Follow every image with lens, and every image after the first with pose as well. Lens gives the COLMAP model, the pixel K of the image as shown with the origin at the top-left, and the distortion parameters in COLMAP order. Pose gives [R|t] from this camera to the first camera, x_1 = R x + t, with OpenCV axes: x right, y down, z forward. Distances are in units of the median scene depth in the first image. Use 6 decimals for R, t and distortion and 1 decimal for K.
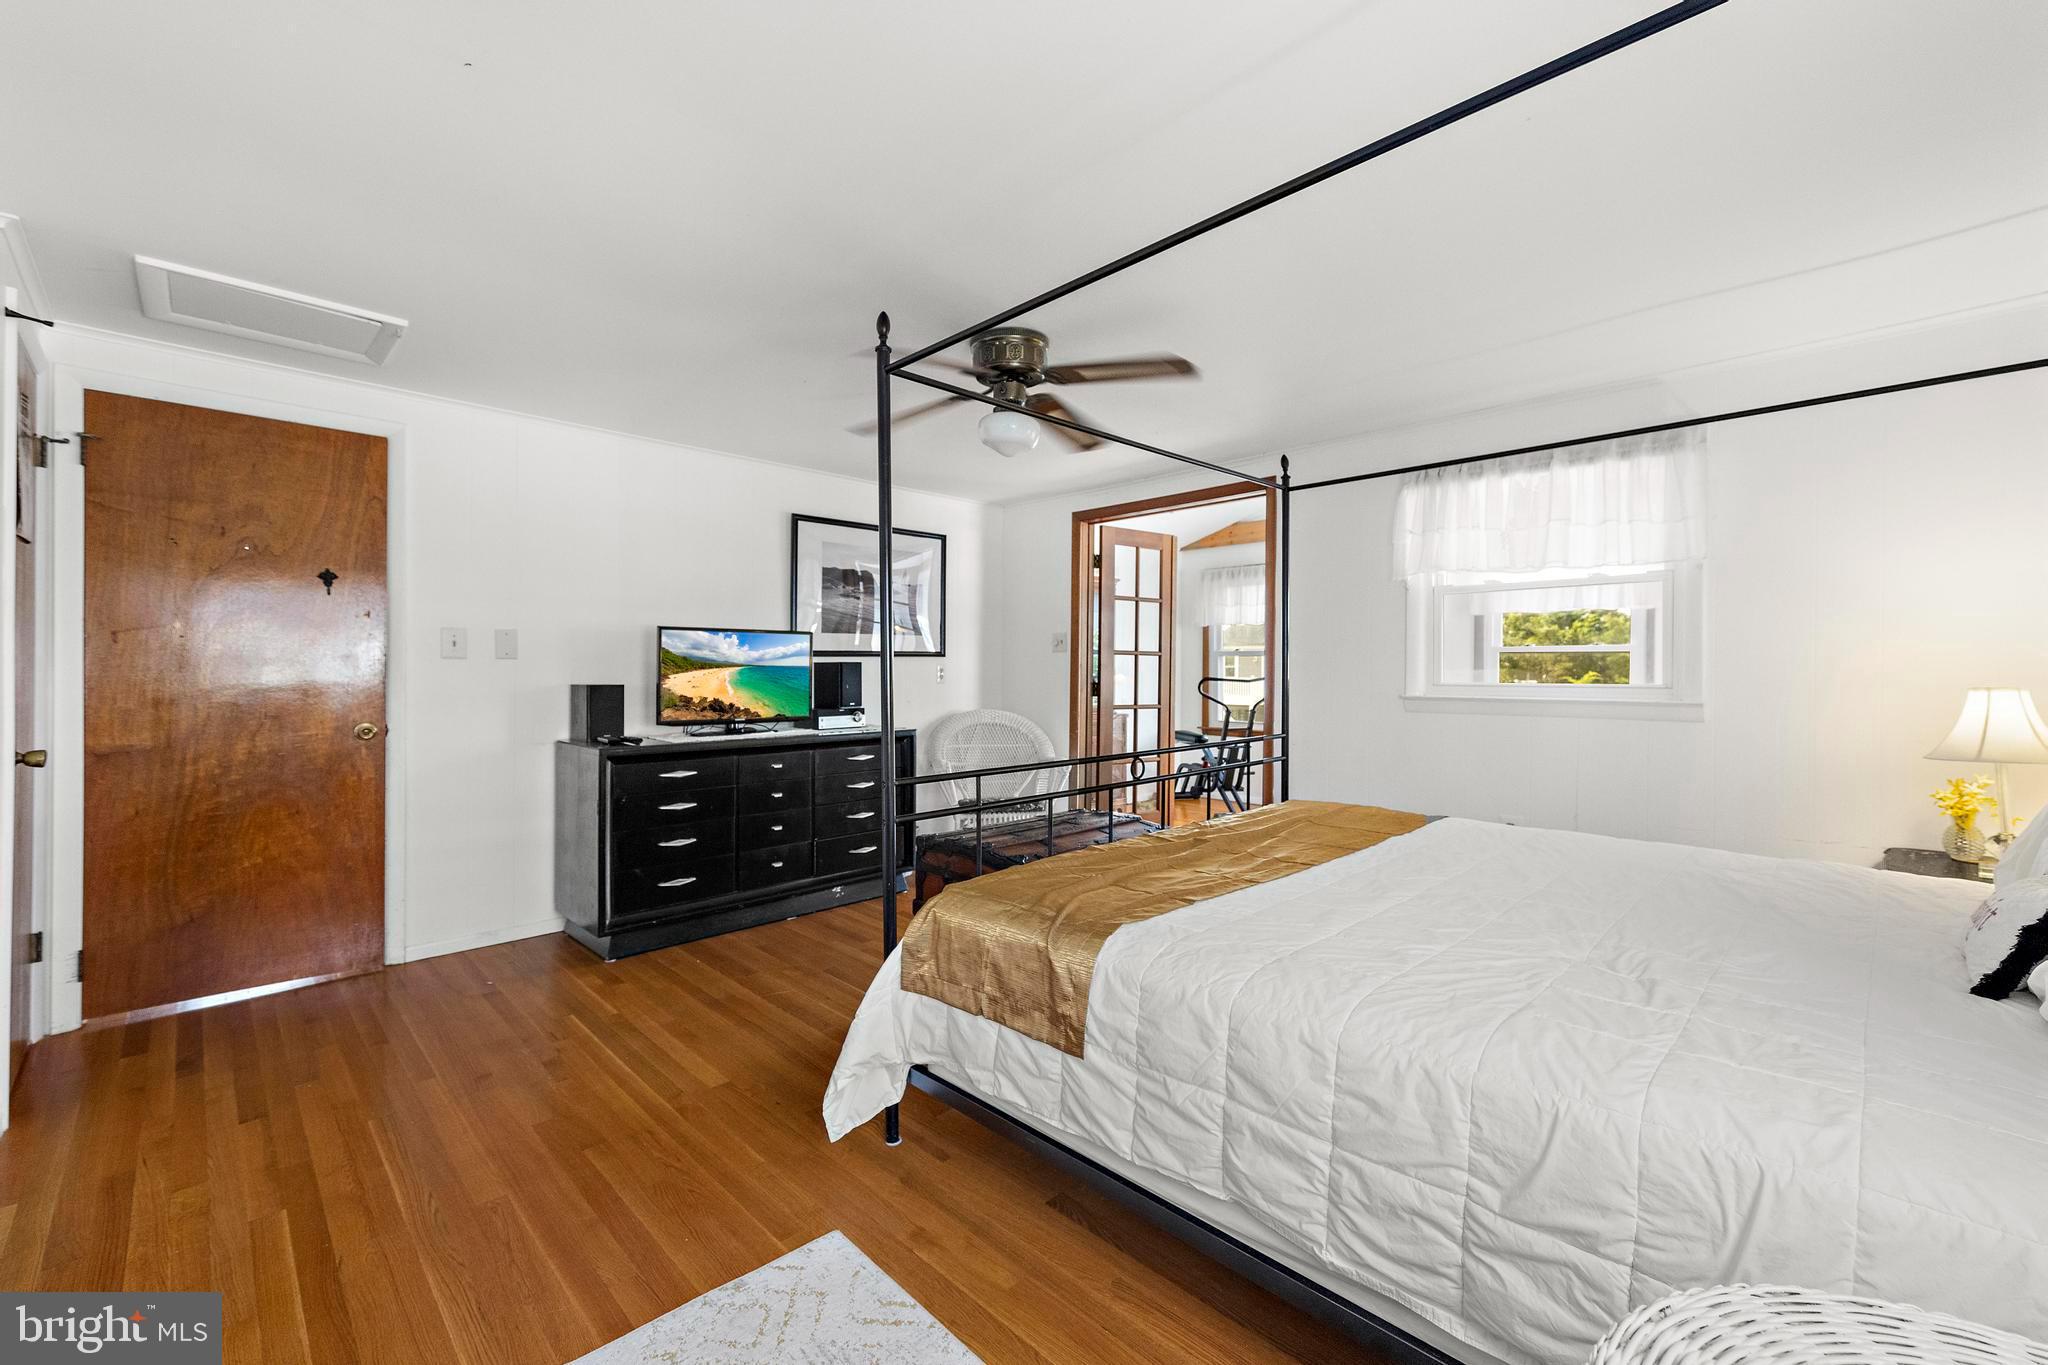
lens RADIAL K [[821.4, 0, 1024.0], [0, 821.4, 682.5], [0, 0, 1]] dist [0.002230, 0.000140]
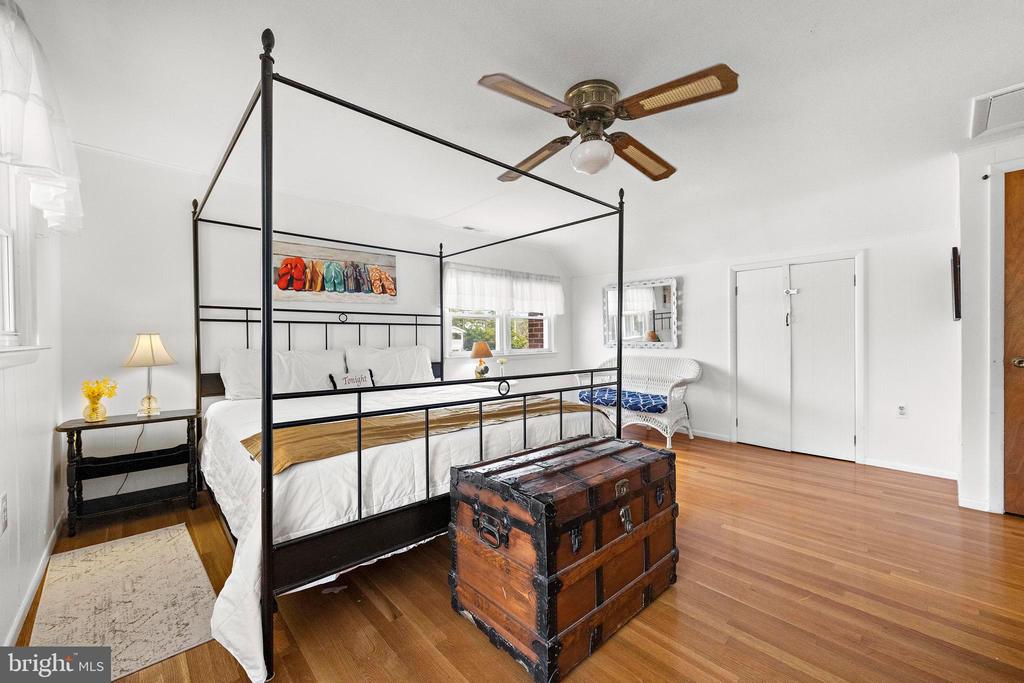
lens RADIAL K [[410.7, 0, 512.0], [0, 410.7, 341.5], [0, 0, 1]] dist [0.002230, 0.000140]
pose [[-0.999406, -0.003031, 0.034322, 0.127936], [-0.002355, 0.999802, 0.019735, 0.008092], [-0.034375, 0.019643, -0.999216, 2.070705]]
